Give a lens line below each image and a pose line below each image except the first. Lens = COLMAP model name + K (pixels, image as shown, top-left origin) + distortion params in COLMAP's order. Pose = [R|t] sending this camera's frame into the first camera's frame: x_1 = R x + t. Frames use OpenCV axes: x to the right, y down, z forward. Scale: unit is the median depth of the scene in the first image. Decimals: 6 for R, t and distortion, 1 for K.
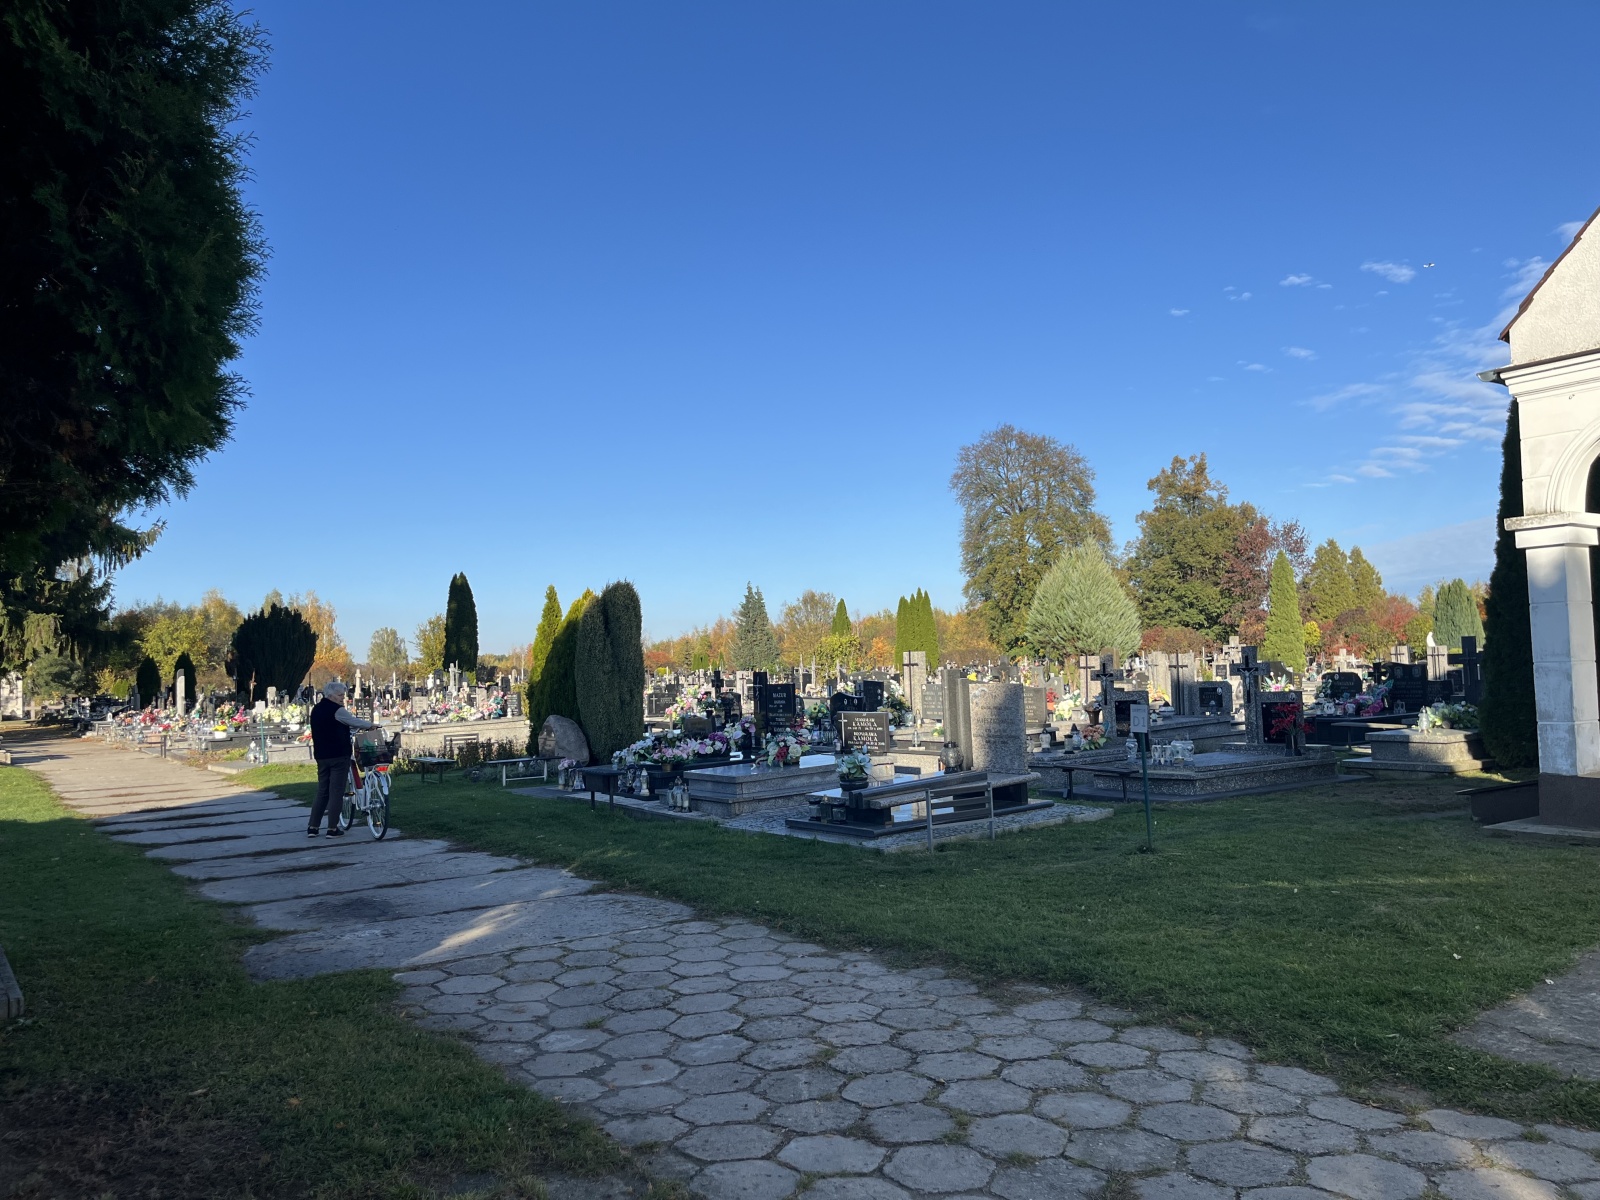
lens RADIAL K [[1195.4, 0, 797.5], [0, 1195.4, 609.0], [0, 0, 1]] dist [0.062608, -0.087732]
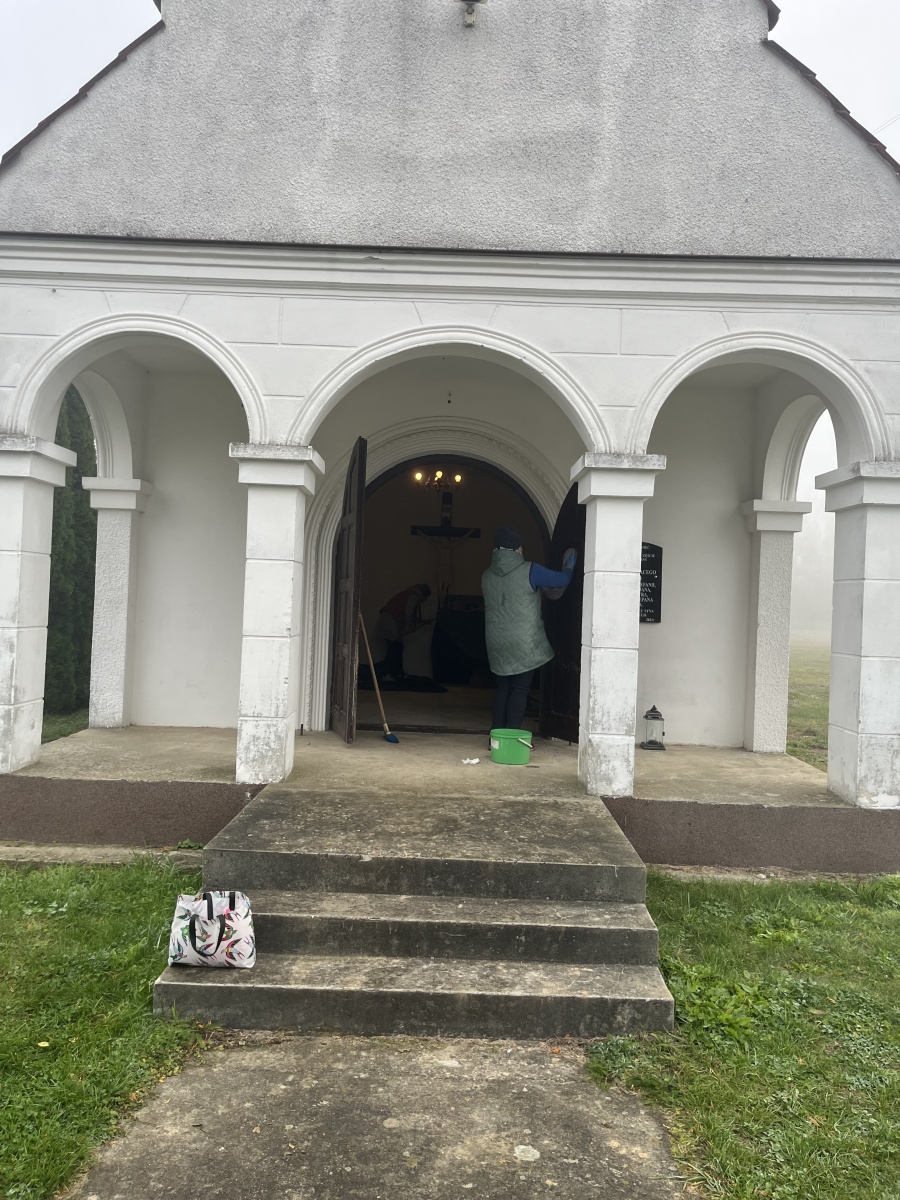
lens RADIAL K [[896.6, 0, 445.9], [0, 896.6, 589.4], [0, 0, 1]] dist [0.062608, -0.087732]
pose [[0.555644, 0.063955, 0.828957, 0.304467], [-0.100234, 0.994918, -0.009573, -0.003543], [-0.825356, -0.077771, 0.559231, 0.439625]]
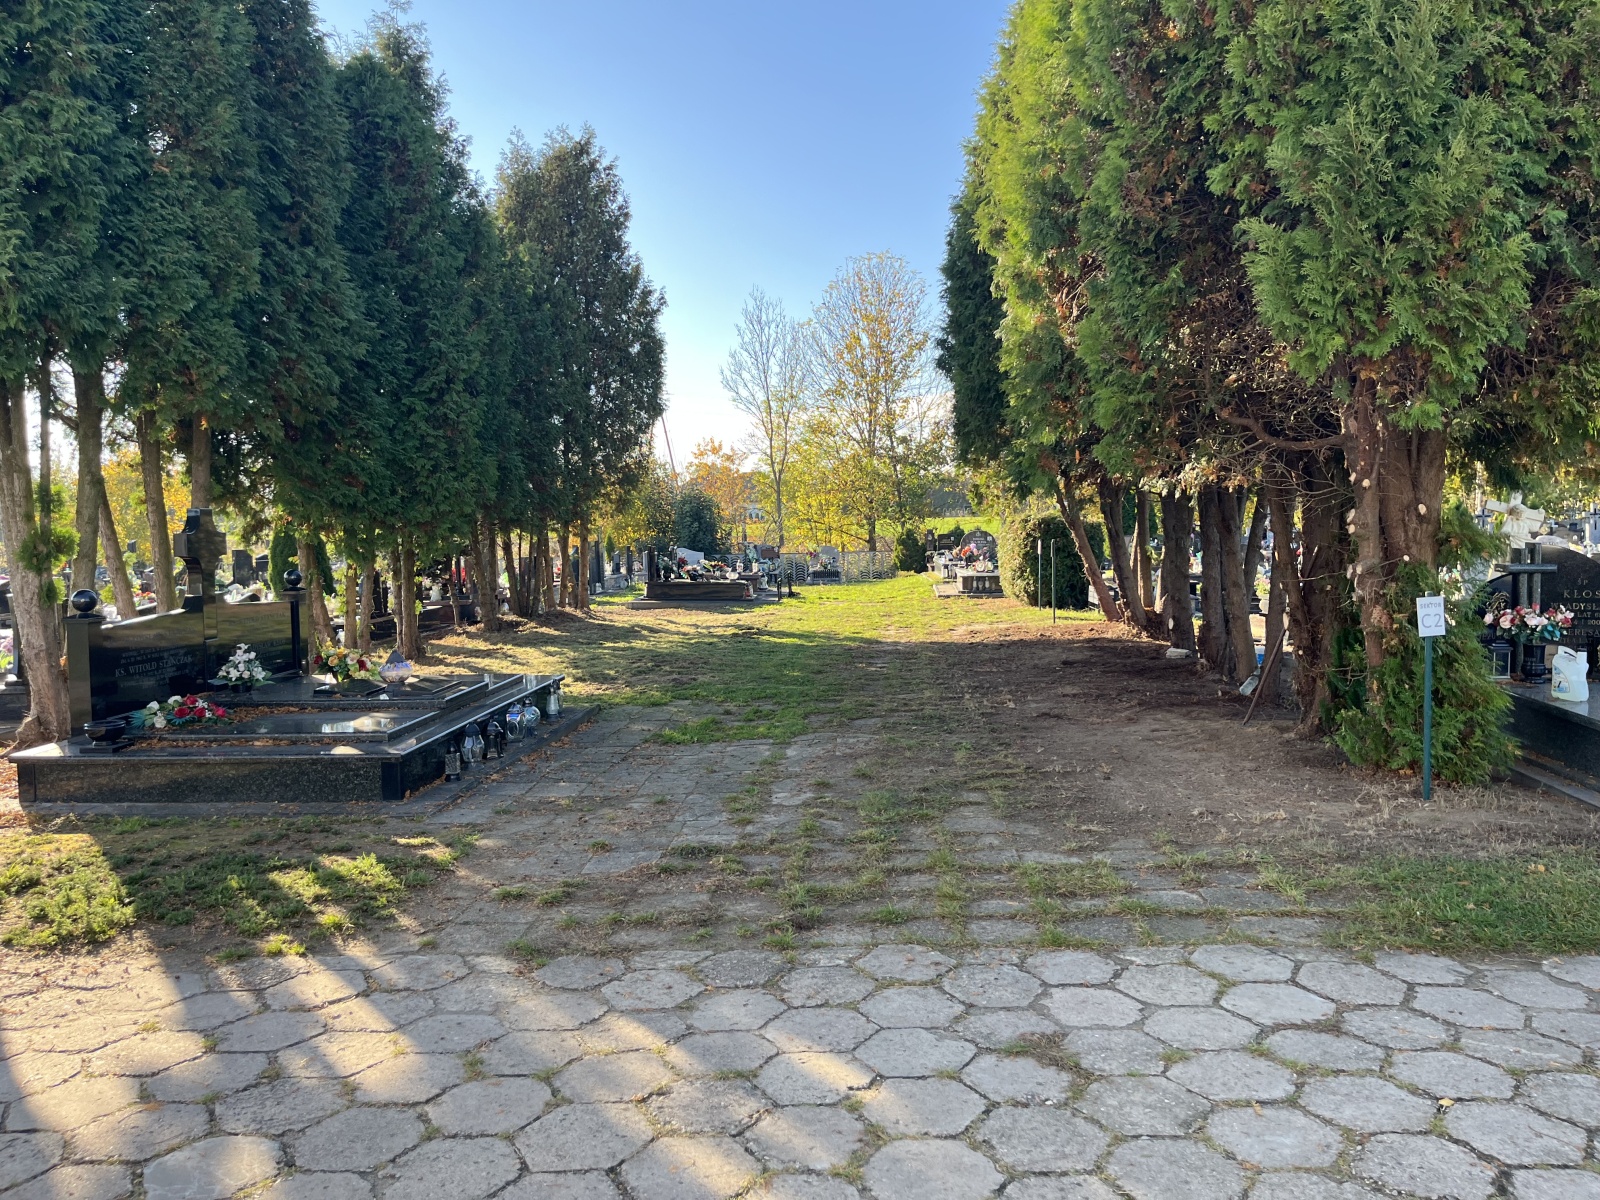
lens RADIAL K [[1195.4, 0, 801.4], [0, 1195.4, 599.7], [0, 0, 1]] dist [0.062608, -0.087732]
pose [[-0.645584, 0.095272, -0.757723, 0.445970], [0.079371, 0.995185, 0.057505, 0.008260], [0.759554, -0.023017, -0.650037, 0.589783]]
